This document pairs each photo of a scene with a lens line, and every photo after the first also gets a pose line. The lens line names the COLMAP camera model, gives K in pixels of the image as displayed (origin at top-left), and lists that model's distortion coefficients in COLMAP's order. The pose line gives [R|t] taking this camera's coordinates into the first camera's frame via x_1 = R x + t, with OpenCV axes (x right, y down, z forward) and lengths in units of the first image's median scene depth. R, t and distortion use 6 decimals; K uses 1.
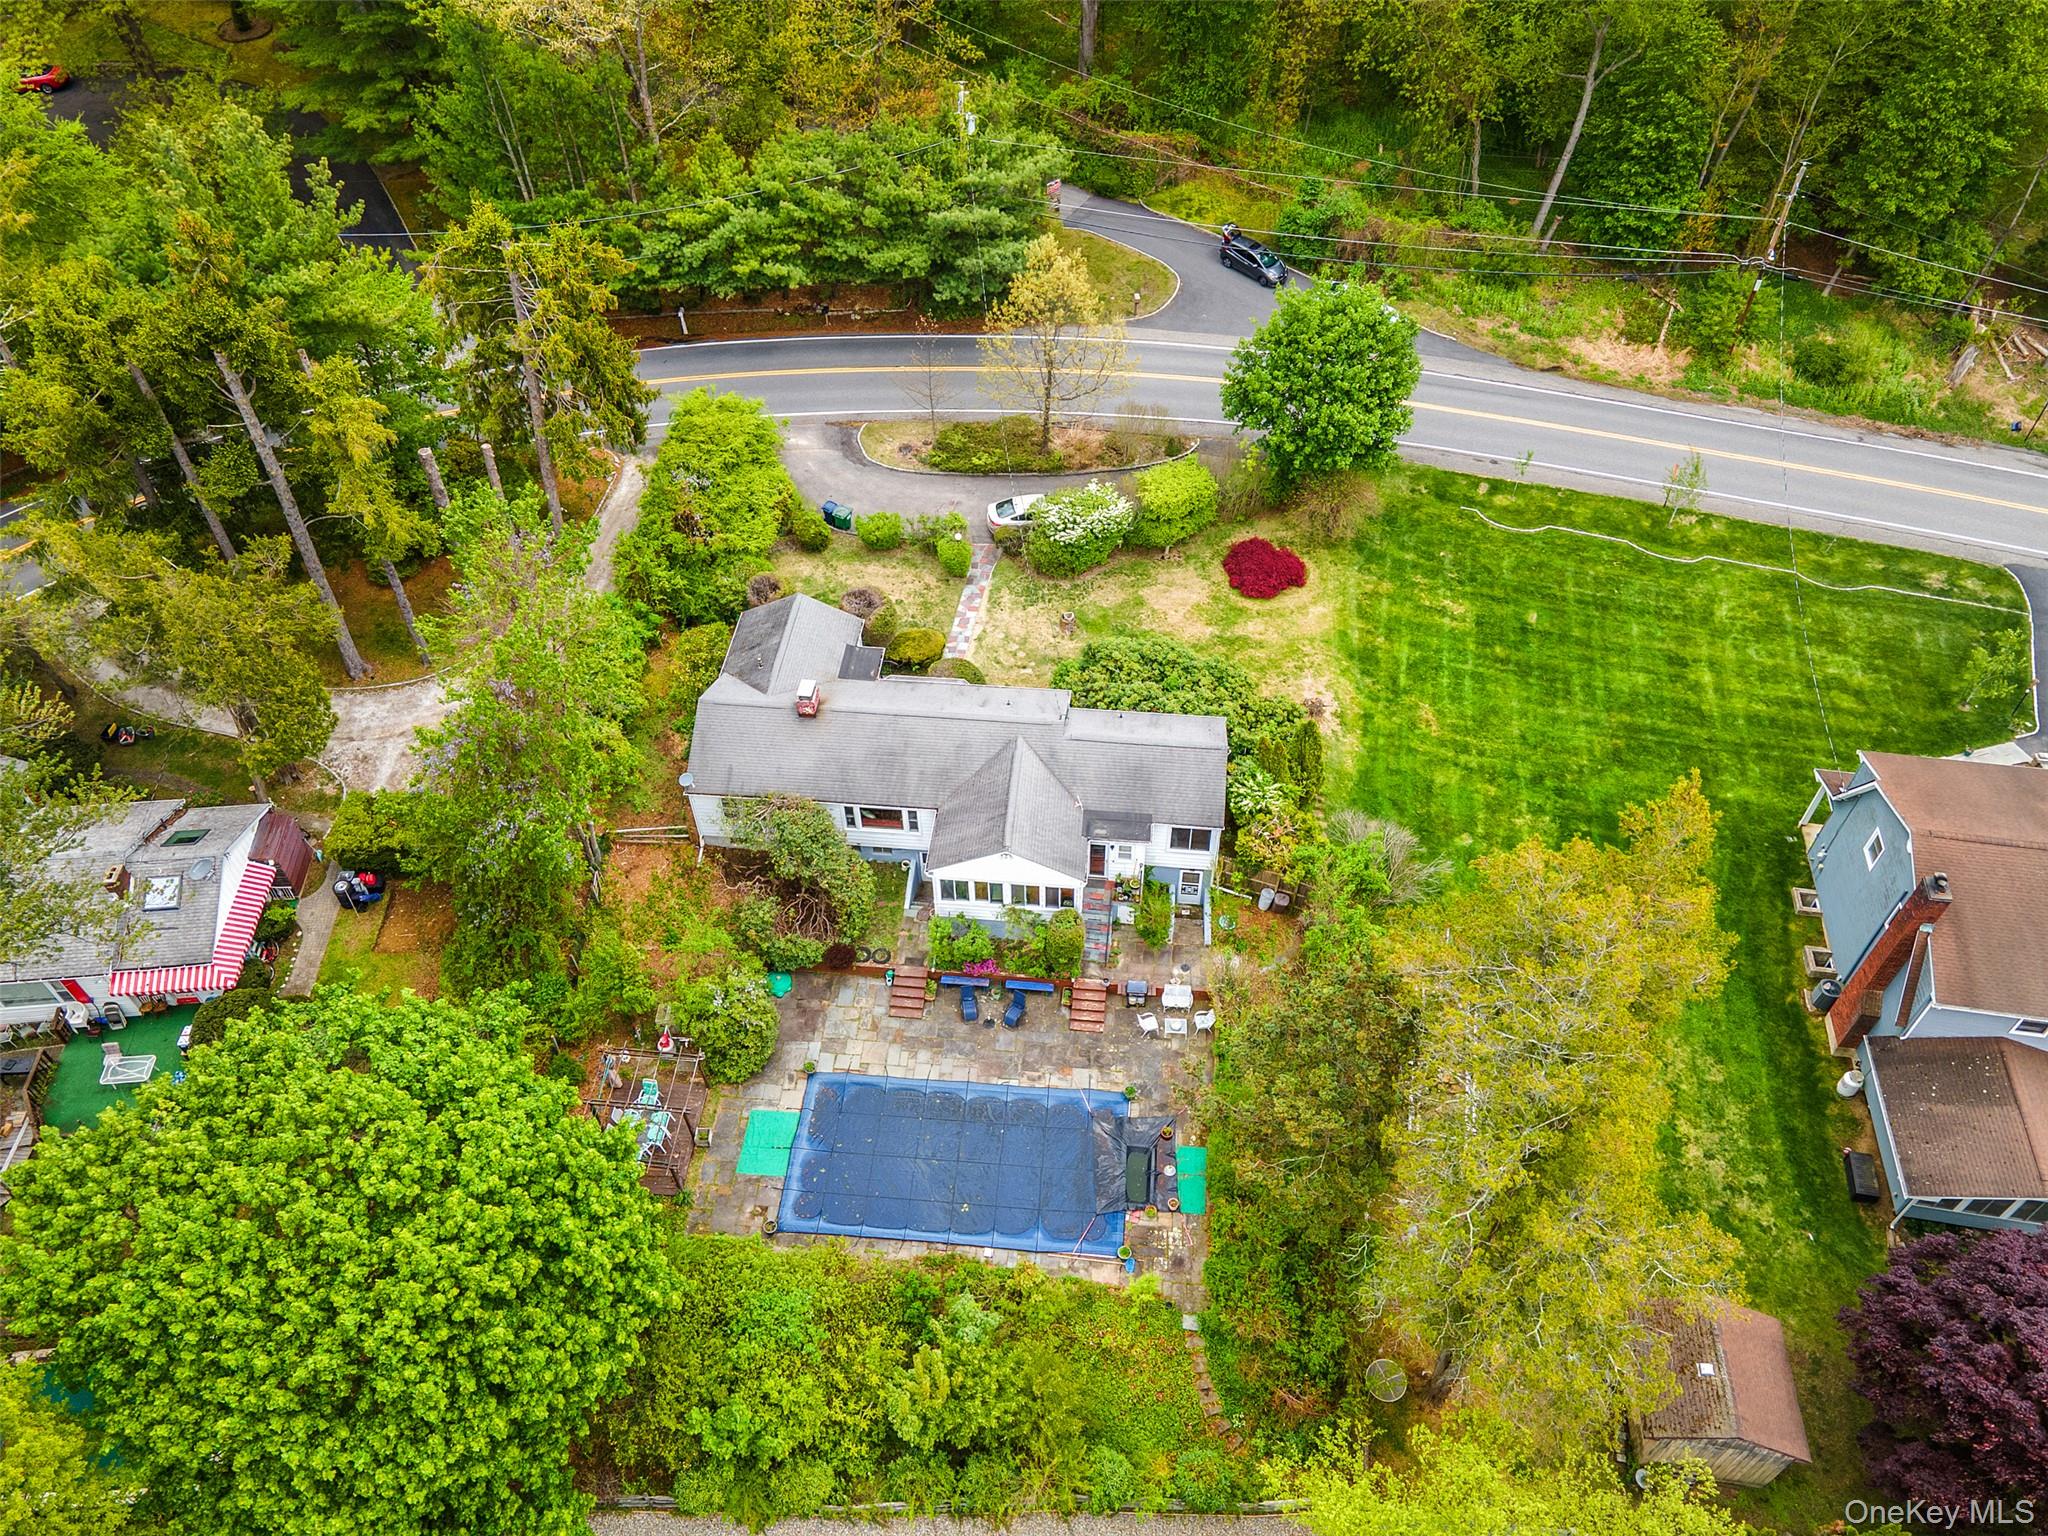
lens RADIAL K [[1492.9, 0, 1024.0], [0, 1492.9, 768.0], [0, 0, 1]] dist [0.037265, -0.001871]
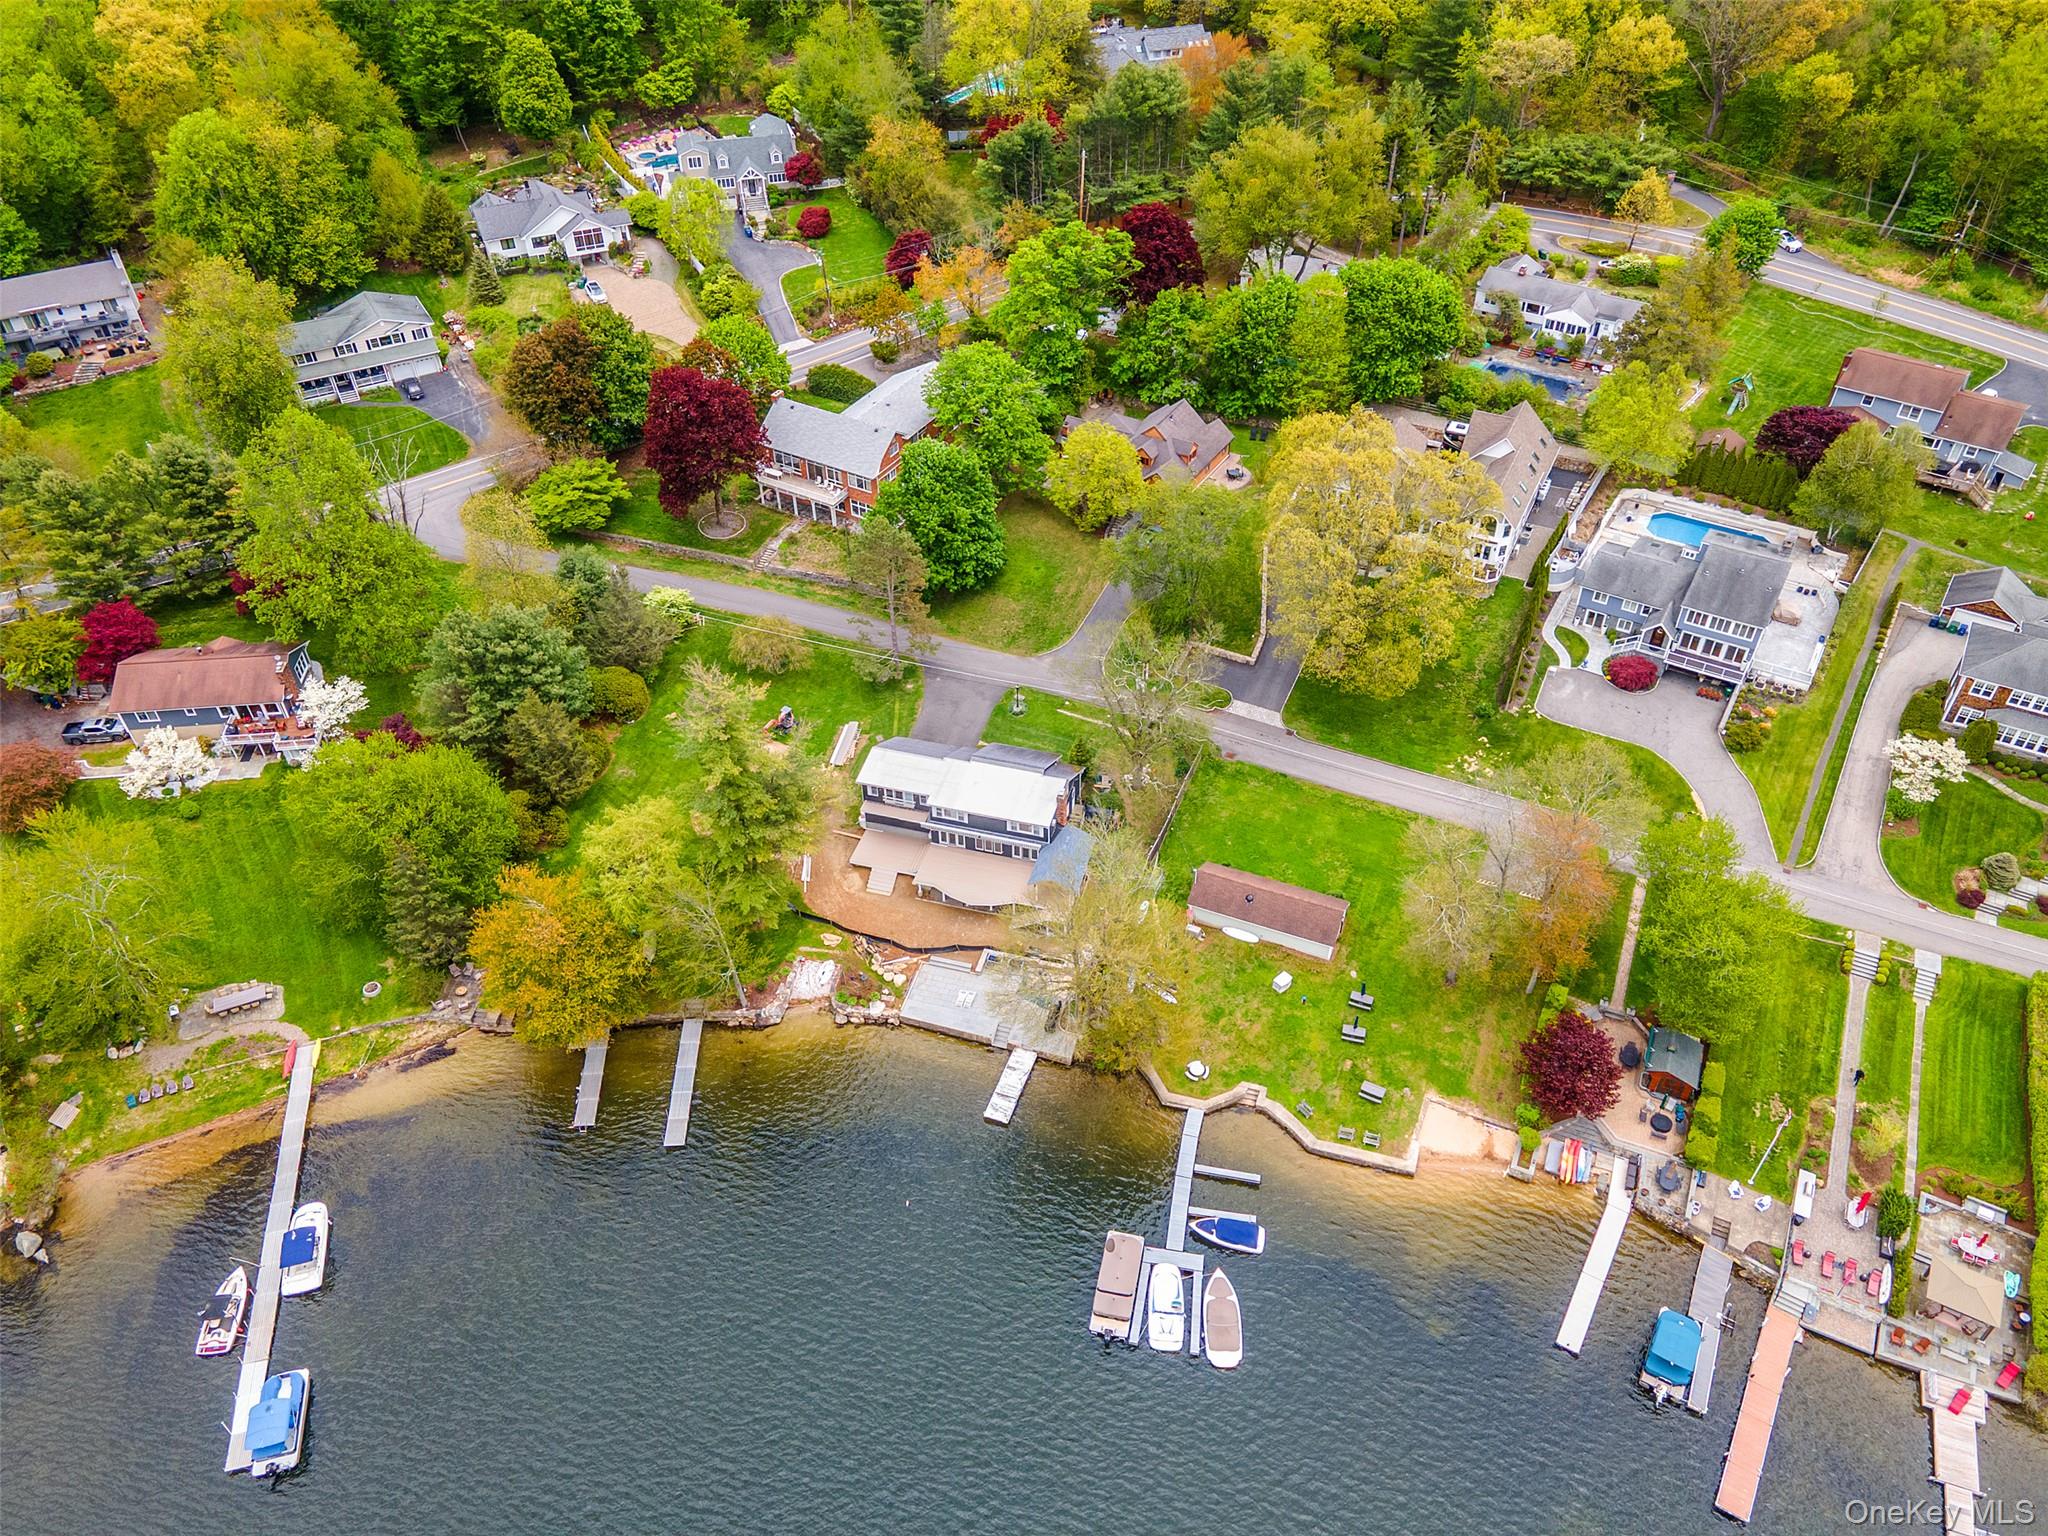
lens RADIAL K [[1494.7, 0, 1024.0], [0, 1494.7, 768.0], [0, 0, 1]] dist [0.010442, 0.065433]
pose [[0.881849, 0.311867, -0.353668, 0.371020], [-0.346385, 0.937358, -0.037122, 1.382336], [0.319936, 0.155241, 0.934634, -2.117073]]
